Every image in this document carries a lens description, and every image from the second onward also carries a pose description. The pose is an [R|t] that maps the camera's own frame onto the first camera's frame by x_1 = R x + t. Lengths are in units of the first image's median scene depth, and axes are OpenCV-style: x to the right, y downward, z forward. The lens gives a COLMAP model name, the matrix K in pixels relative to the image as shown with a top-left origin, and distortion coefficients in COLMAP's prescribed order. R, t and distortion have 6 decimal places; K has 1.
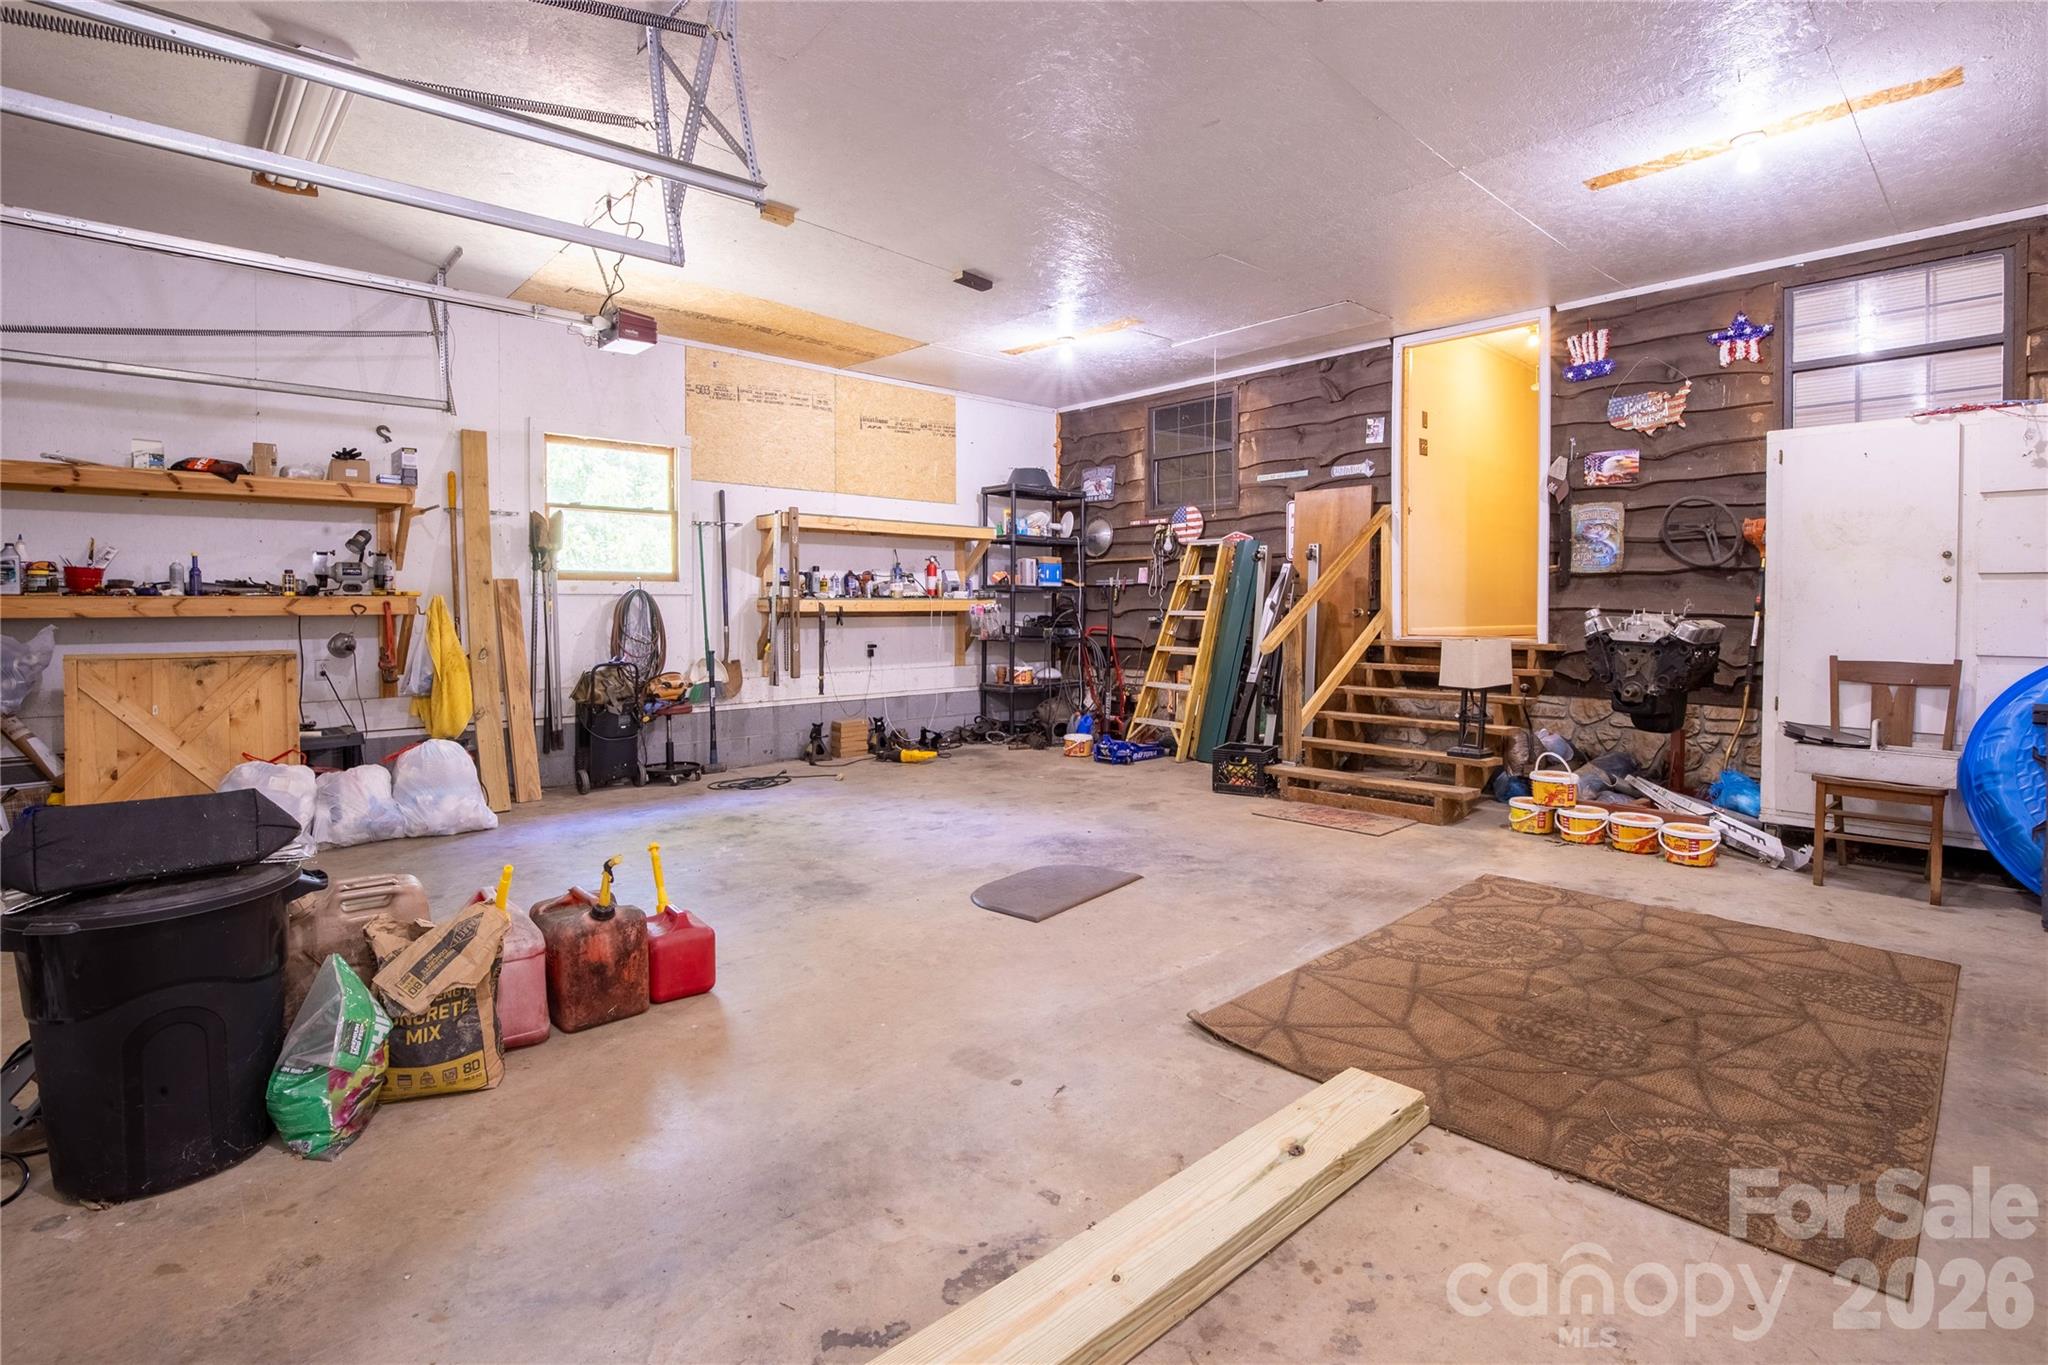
lens RADIAL K [[967.8, 0, 1017.3], [0, 967.8, 658.3], [0, 0, 1]] dist [-0.035849, -0.000235]
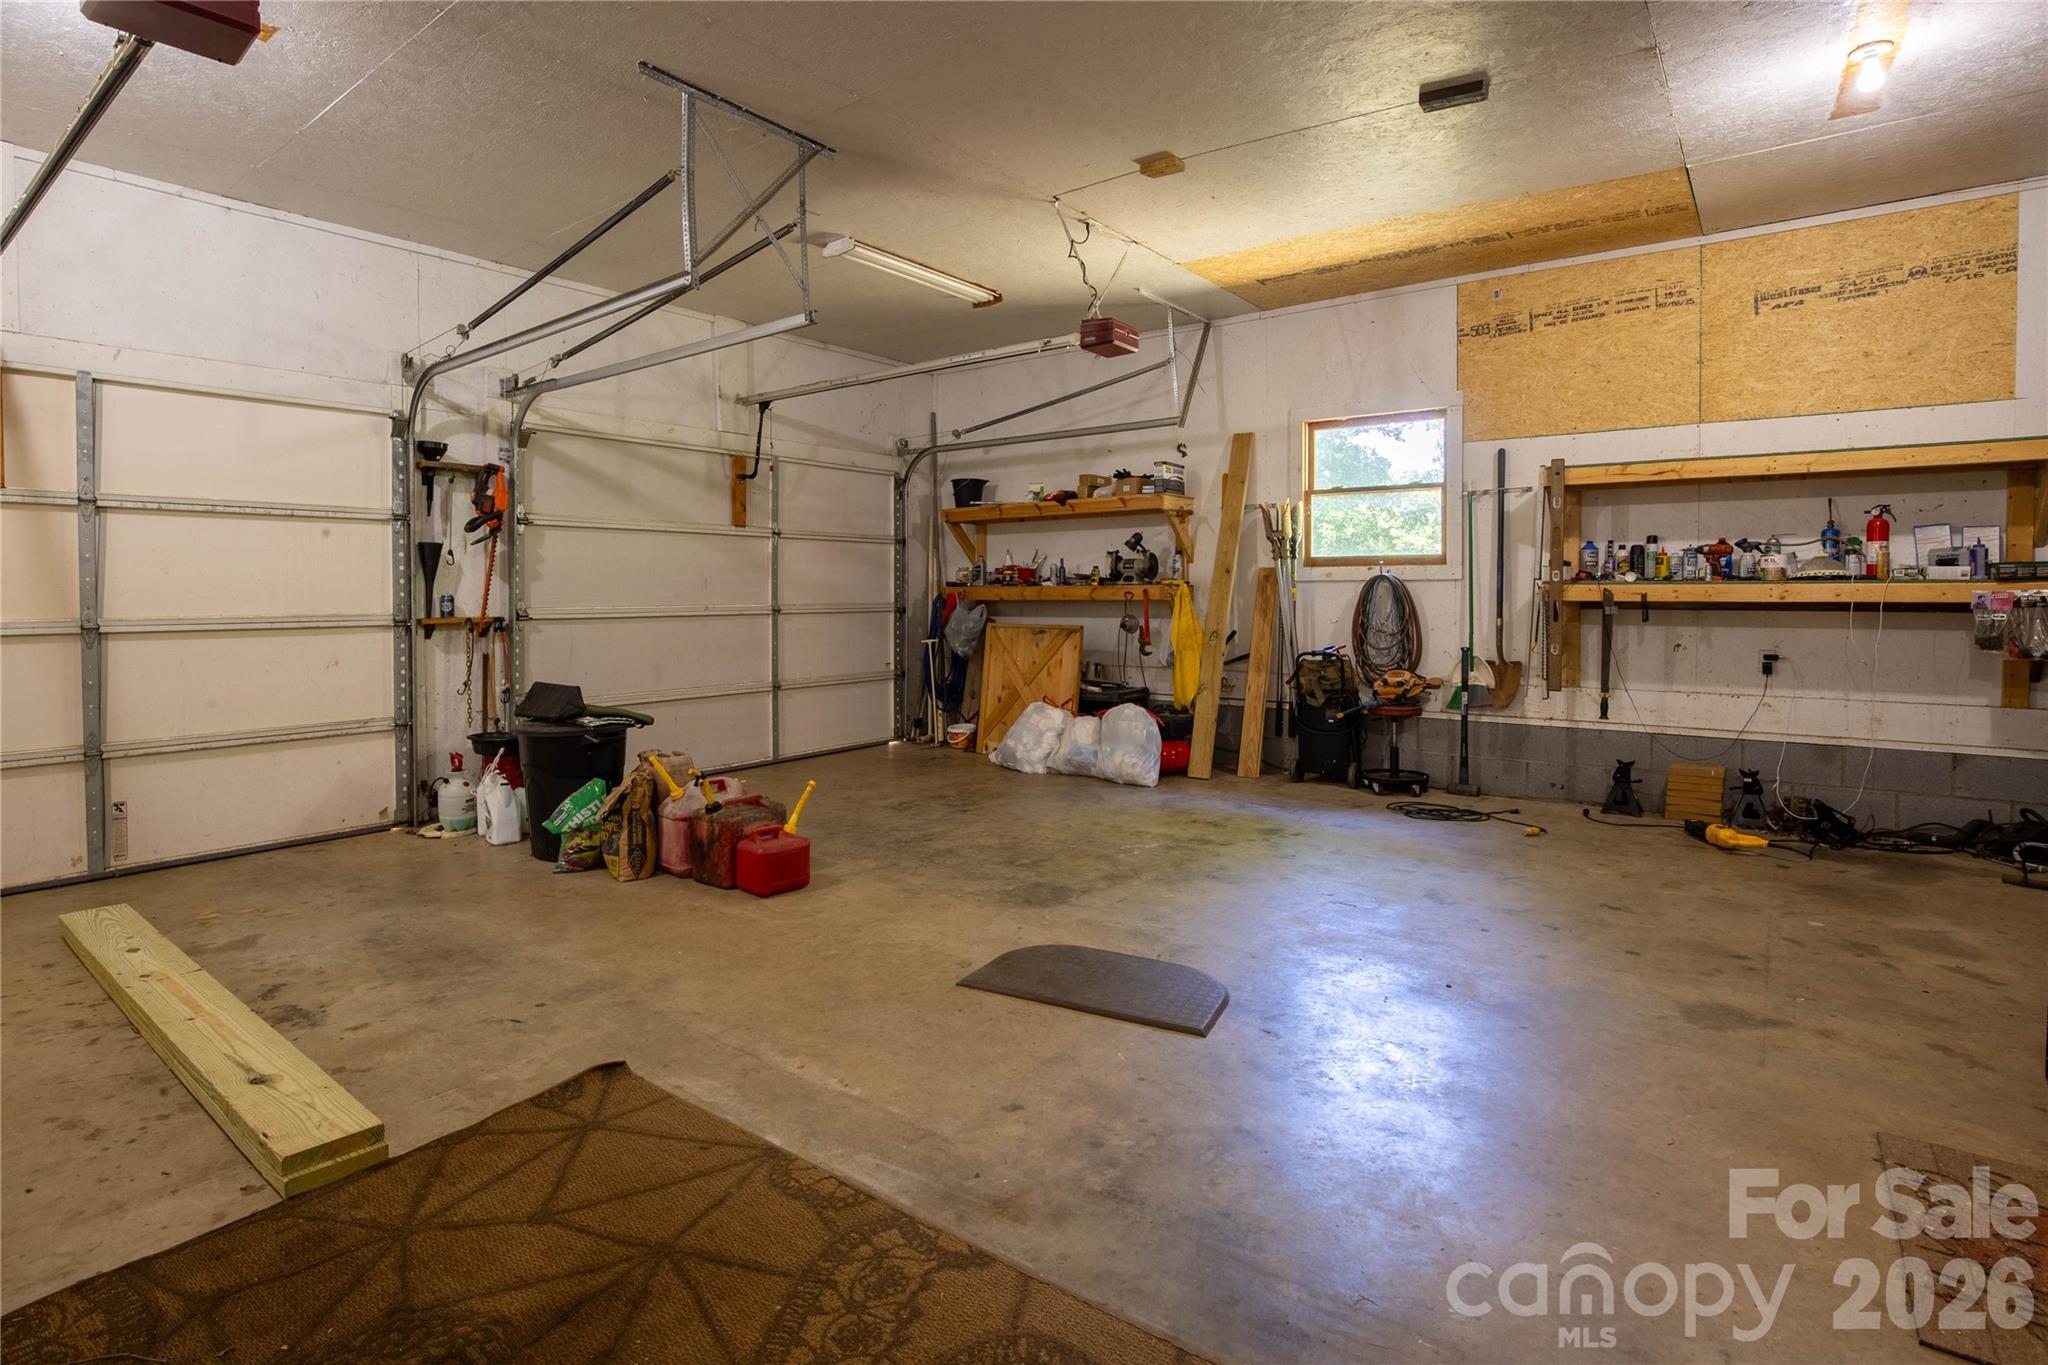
lens RADIAL K [[995.4, 0, 1017.8], [0, 995.4, 642.6], [0, 0, 1]] dist [-0.021093, 0.001043]
pose [[0.181355, 0.050589, -0.982116, 0.540647], [-0.049861, 0.997865, 0.042193, -0.034723], [0.982153, 0.041318, 0.183490, 0.567410]]
